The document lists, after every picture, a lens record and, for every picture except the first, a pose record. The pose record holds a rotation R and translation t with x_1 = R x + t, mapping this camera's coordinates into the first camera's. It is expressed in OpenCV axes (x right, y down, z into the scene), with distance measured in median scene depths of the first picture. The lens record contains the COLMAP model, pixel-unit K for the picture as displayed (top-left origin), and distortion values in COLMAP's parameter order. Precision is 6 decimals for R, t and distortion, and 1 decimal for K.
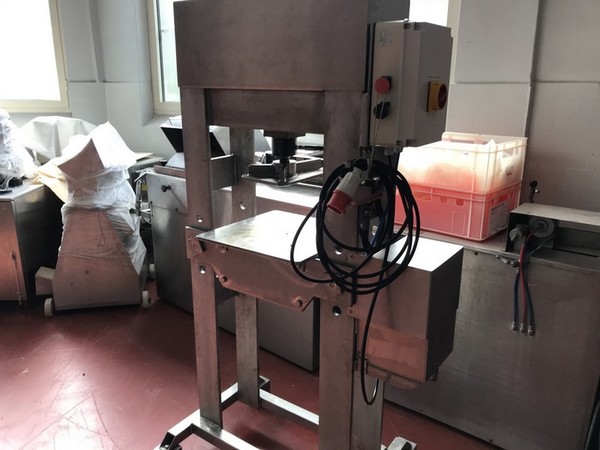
lens RADIAL K [[497.6, 0, 300.0], [0, 497.6, 225.0], [0, 0, 1]] dist [0.000937, -0.003560]
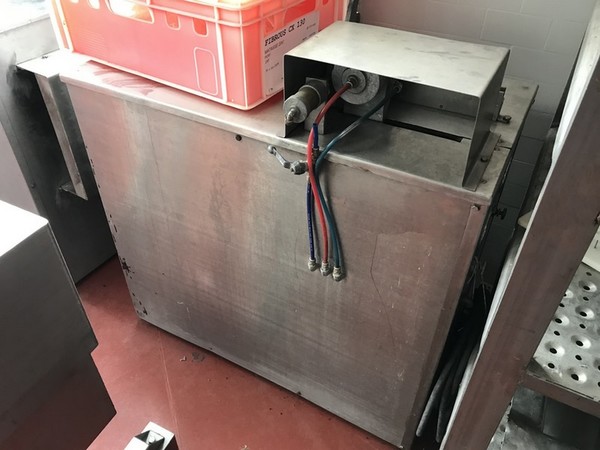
lens RADIAL K [[493.8, 0, 285.7], [0, 493.8, 224.2], [0, 0, 1]] dist [0.009277, 0.001457]
pose [[0.990670, -0.092707, 0.099893, 0.352444], [0.044862, 0.913965, 0.403306, -0.062782], [-0.128688, -0.395062, 0.909596, 0.522621]]
